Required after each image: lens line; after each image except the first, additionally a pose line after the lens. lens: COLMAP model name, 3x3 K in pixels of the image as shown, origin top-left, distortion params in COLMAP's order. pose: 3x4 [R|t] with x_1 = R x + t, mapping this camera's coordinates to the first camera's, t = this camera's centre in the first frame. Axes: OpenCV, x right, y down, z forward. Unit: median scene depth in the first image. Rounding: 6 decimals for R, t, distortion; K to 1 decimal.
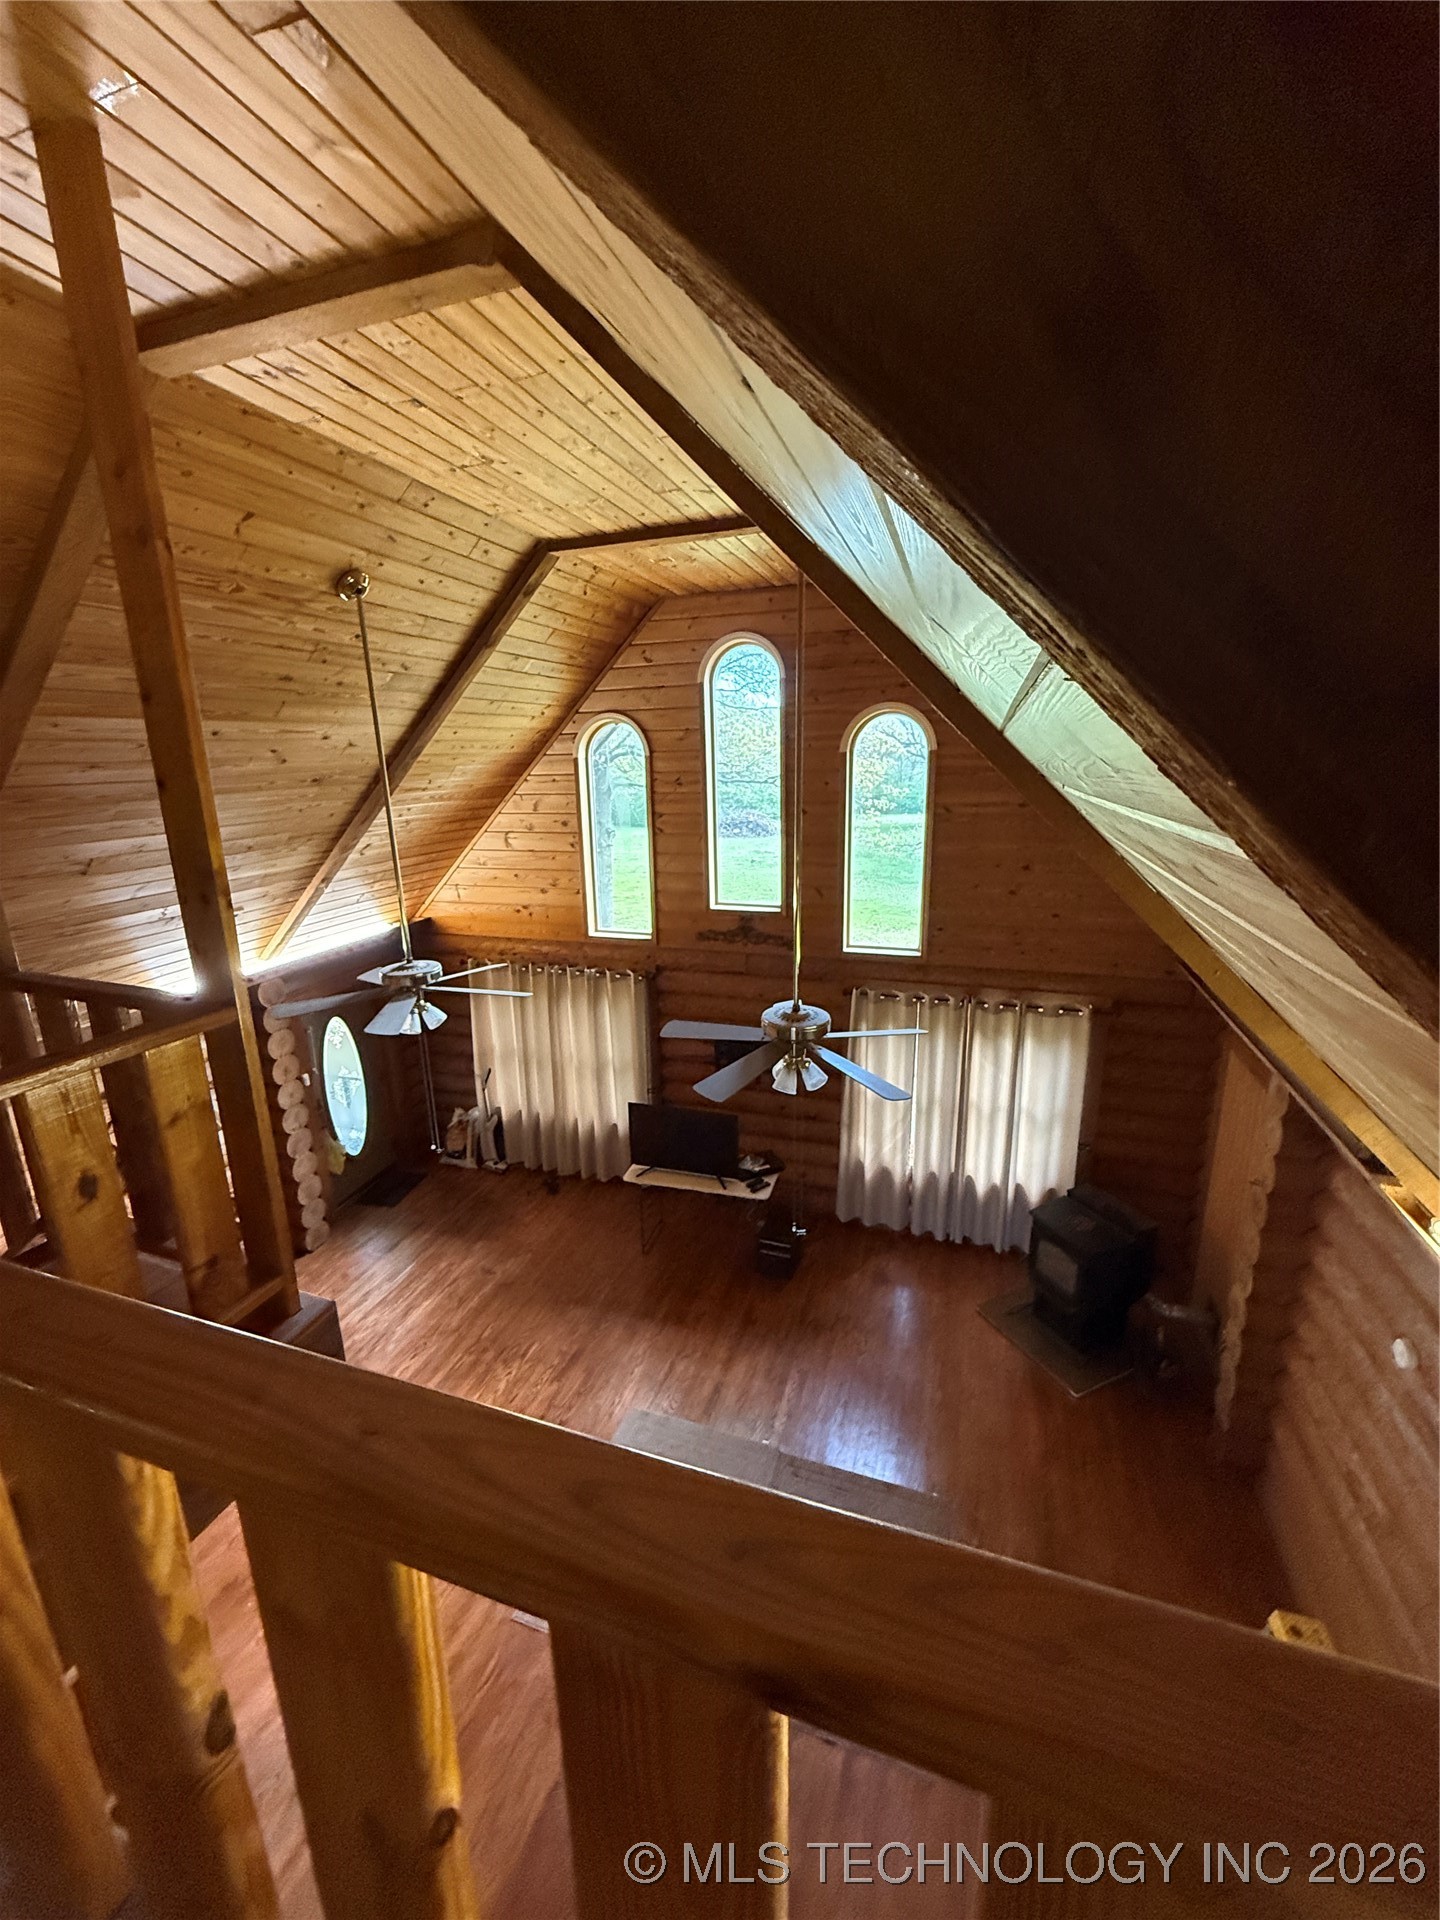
lens RADIAL K [[762.9, 0, 715.0], [0, 762.9, 948.7], [0, 0, 1]] dist [-0.000172, 0.000746]
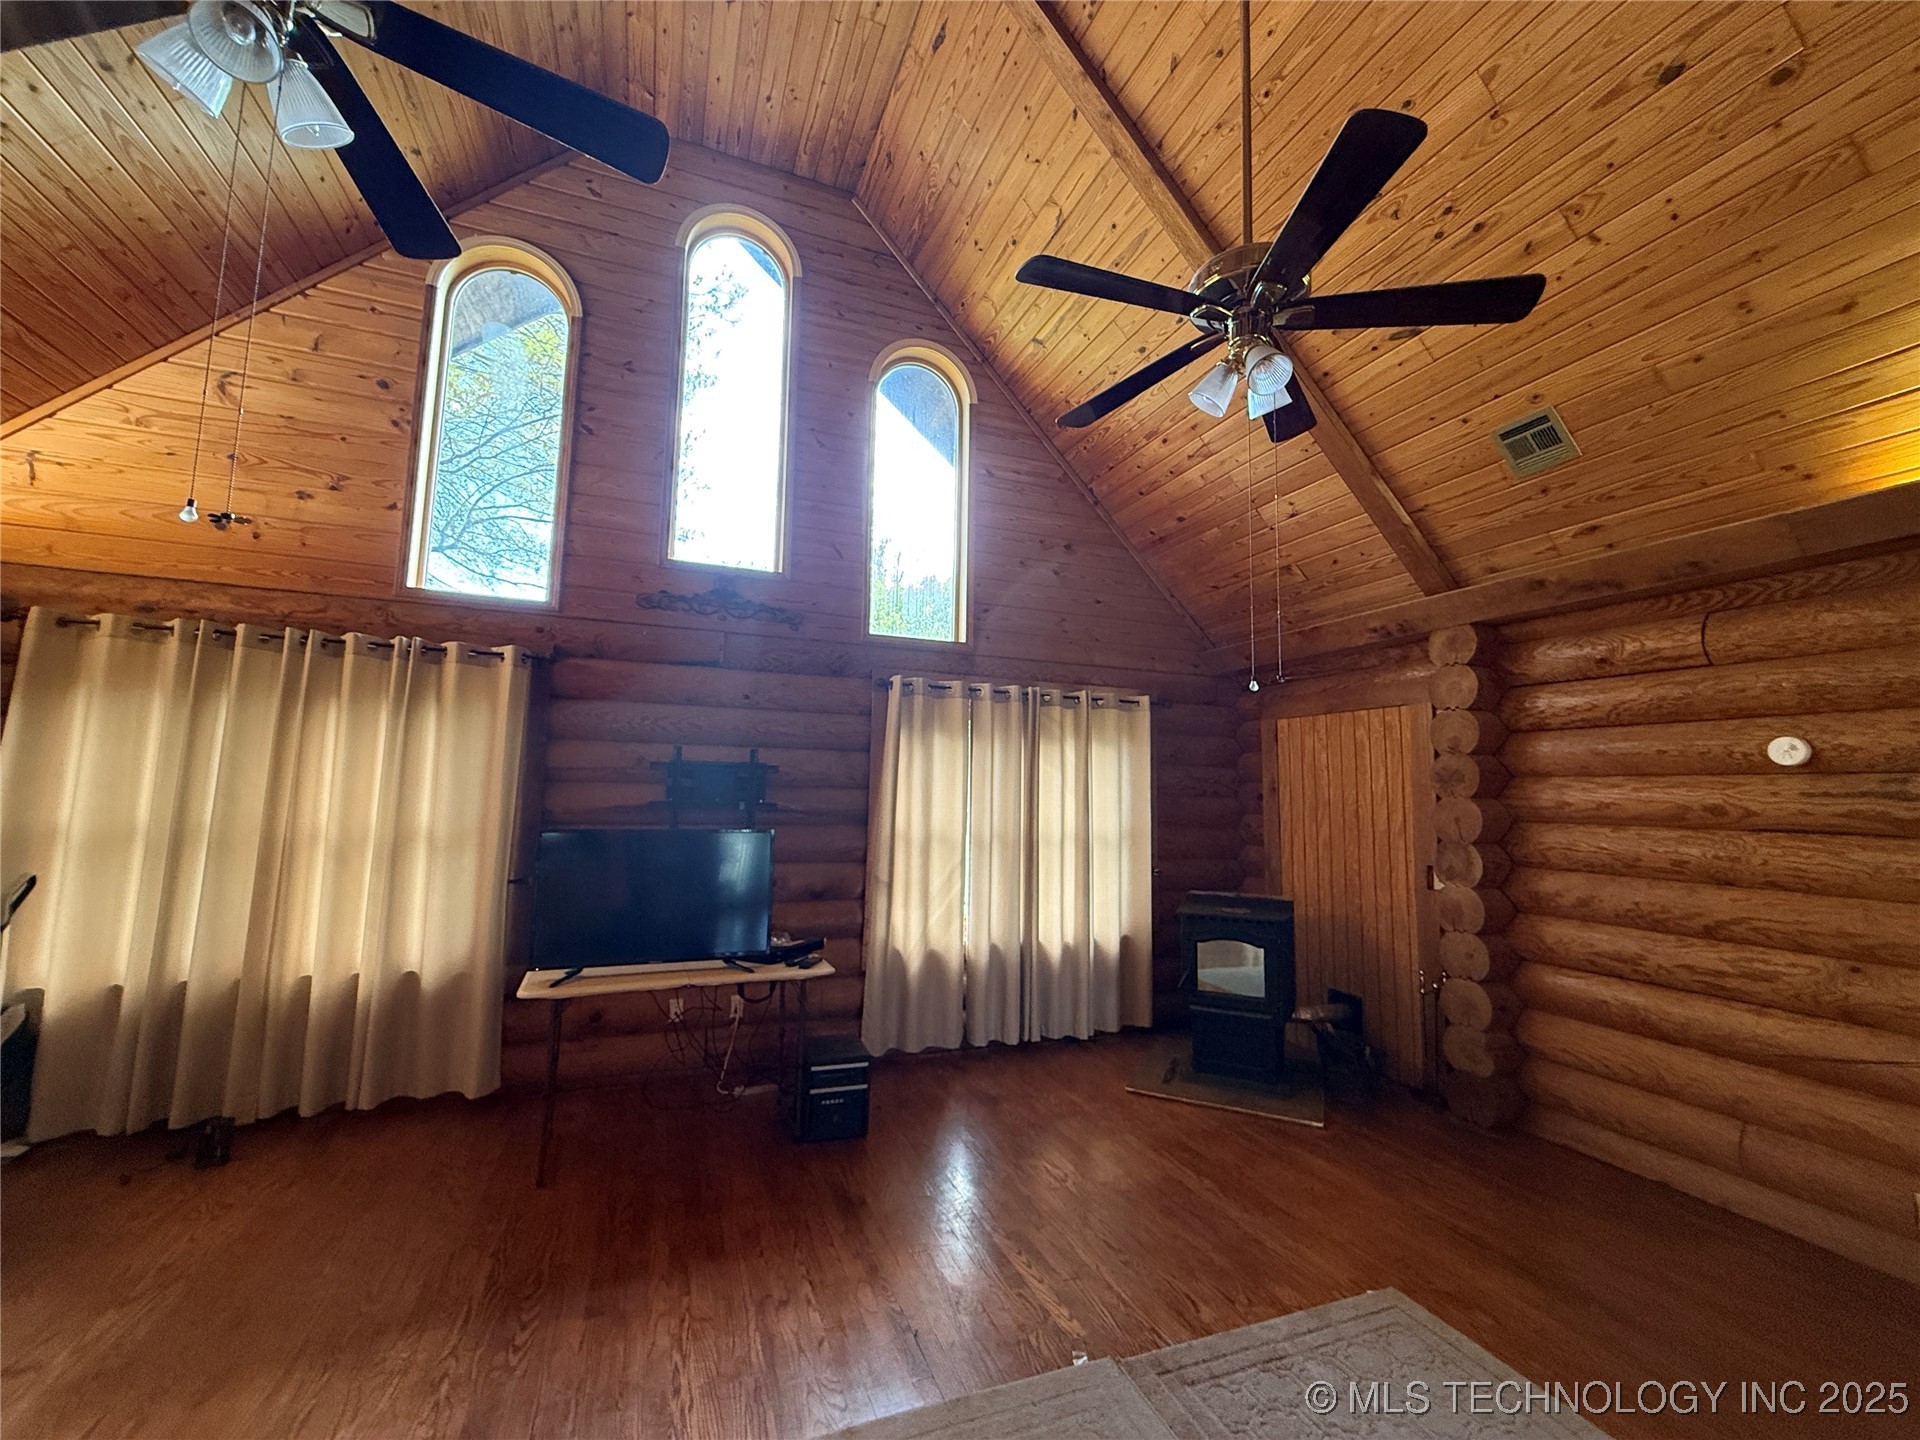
lens RADIAL K [[762.9, 0, 959.7], [0, 762.9, 717.0], [0, 0, 1]] dist [-0.000172, 0.000746]
pose [[0.772293, 0.103325, 0.626808, -0.202816], [0.122365, 0.944012, -0.306380, 0.295896], [-0.623371, 0.313314, 0.716410, 0.427073]]
